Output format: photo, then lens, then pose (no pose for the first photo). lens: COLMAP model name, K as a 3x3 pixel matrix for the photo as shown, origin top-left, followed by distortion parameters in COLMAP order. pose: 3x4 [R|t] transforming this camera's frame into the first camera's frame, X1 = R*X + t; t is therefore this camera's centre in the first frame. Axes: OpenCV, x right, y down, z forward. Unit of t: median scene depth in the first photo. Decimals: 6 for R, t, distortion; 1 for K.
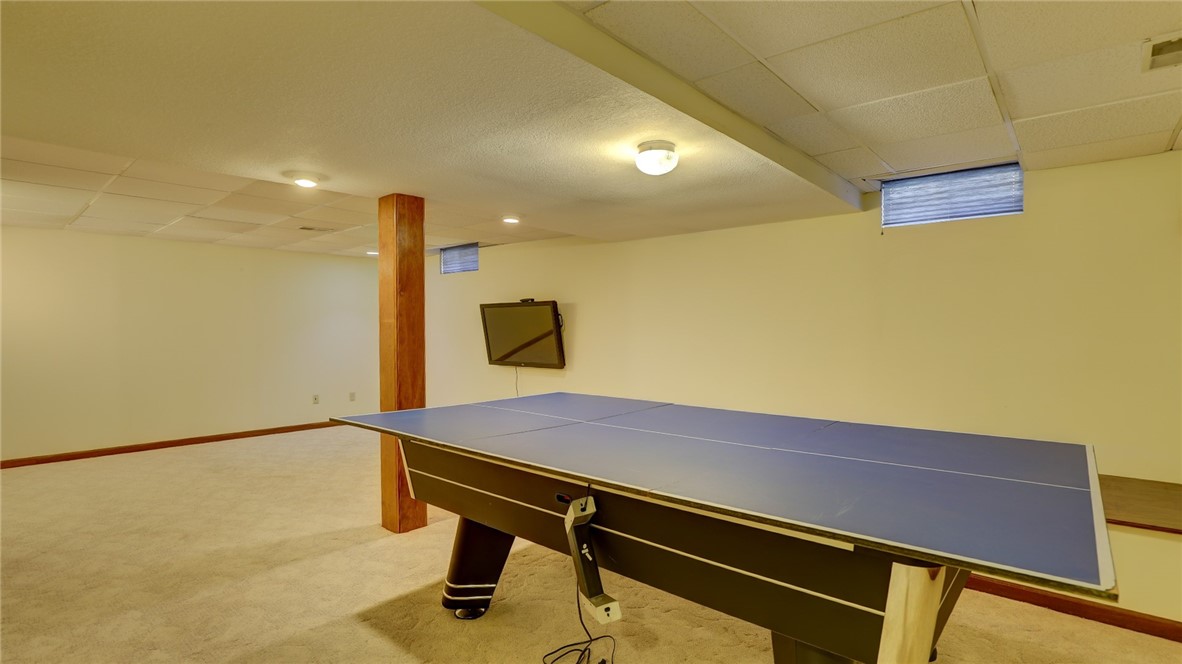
lens RADIAL K [[578.4, 0, 606.6], [0, 578.4, 333.3], [0, 0, 1]] dist [-0.004143, -0.000594]
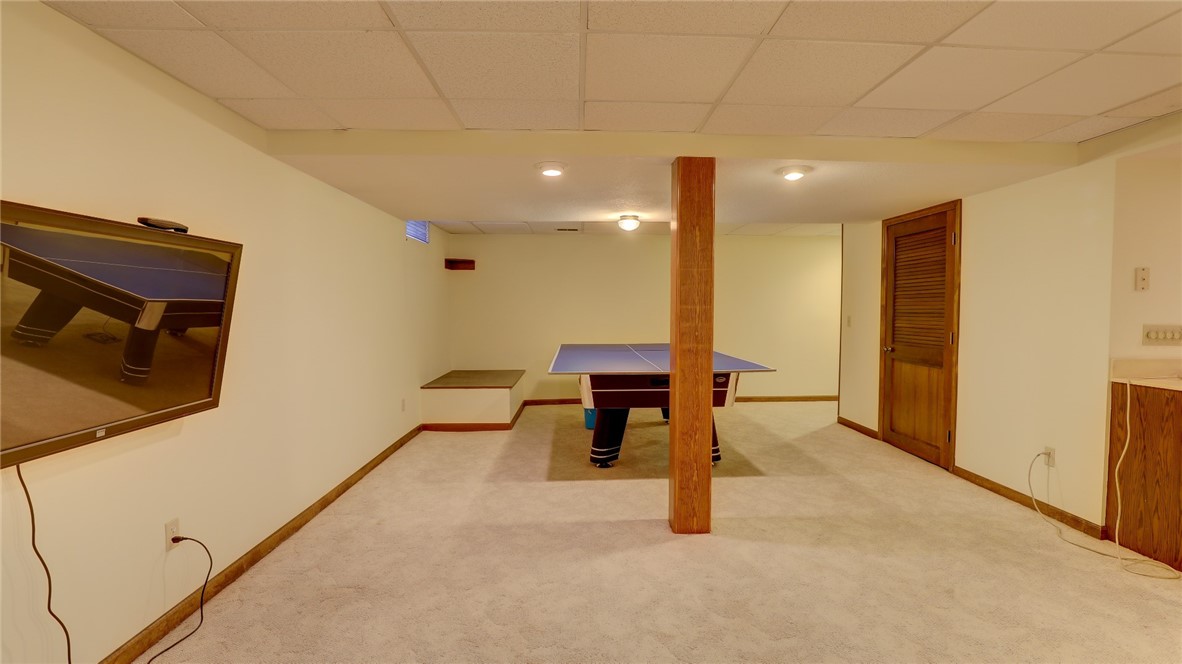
lens RADIAL K [[546.1, 0, 602.2], [0, 546.1, 332.8], [0, 0, 1]] dist [-0.035765, 0.006650]
pose [[-0.691172, -0.030972, 0.722026, -0.875623], [0.014775, 0.998267, 0.056965, -0.015907], [-0.722539, 0.050040, -0.689516, 1.702916]]
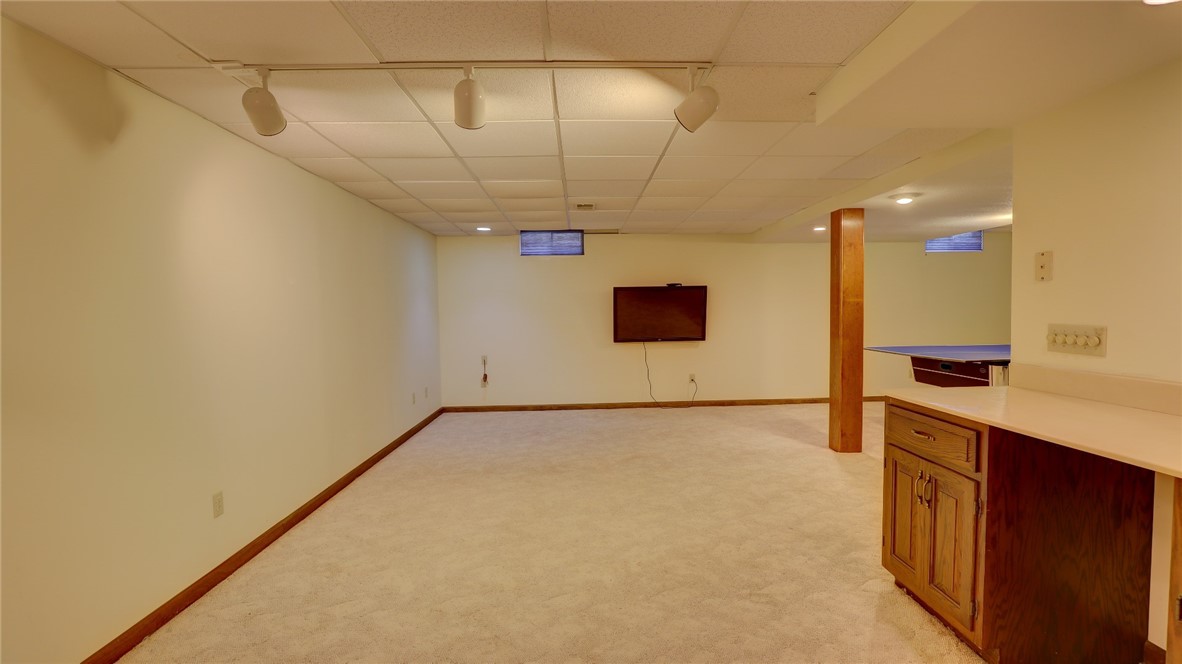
lens RADIAL K [[546.1, 0, 602.2], [0, 546.1, 332.8], [0, 0, 1]] dist [-0.035765, 0.006650]
pose [[0.728176, -0.036808, 0.684401, -1.664236], [0.022958, 0.999306, 0.029317, 0.008216], [-0.685005, -0.005636, 0.728516, 0.482096]]
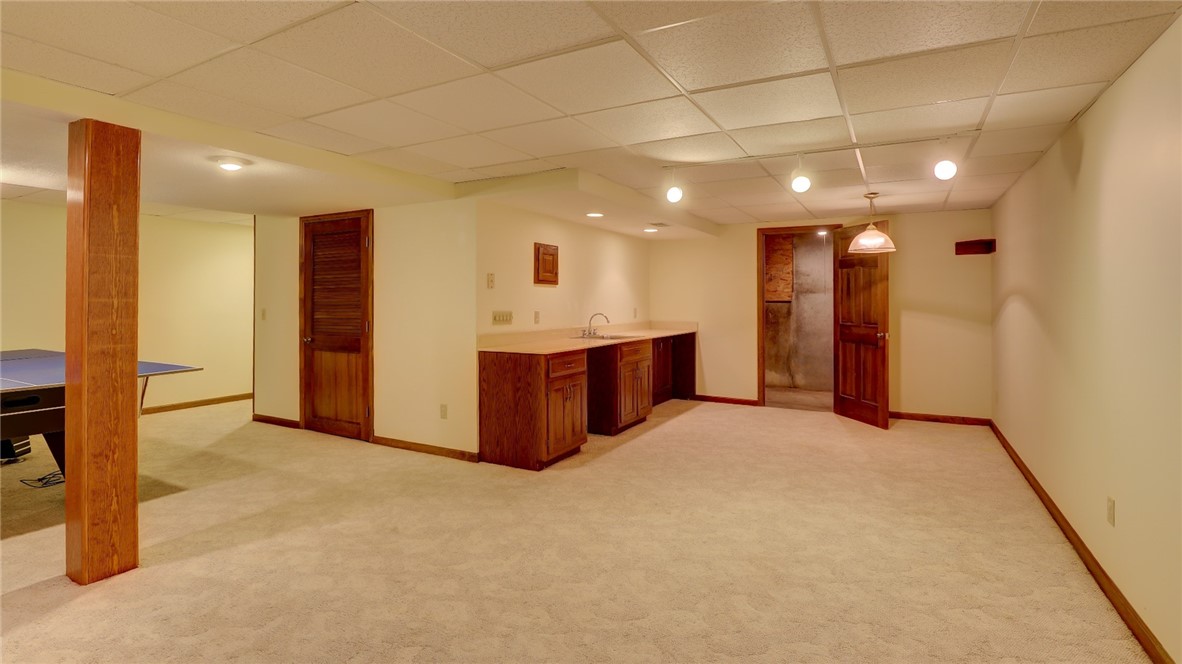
lens RADIAL K [[559.7, 0, 594.6], [0, 559.7, 292.8], [0, 0, 1]] dist [-0.009662, 0.000007]
pose [[-0.979145, 0.001016, -0.203158, -0.832214], [-0.000029, 0.999987, 0.005141, -0.018910], [0.203161, 0.005040, -0.979132, 1.847083]]
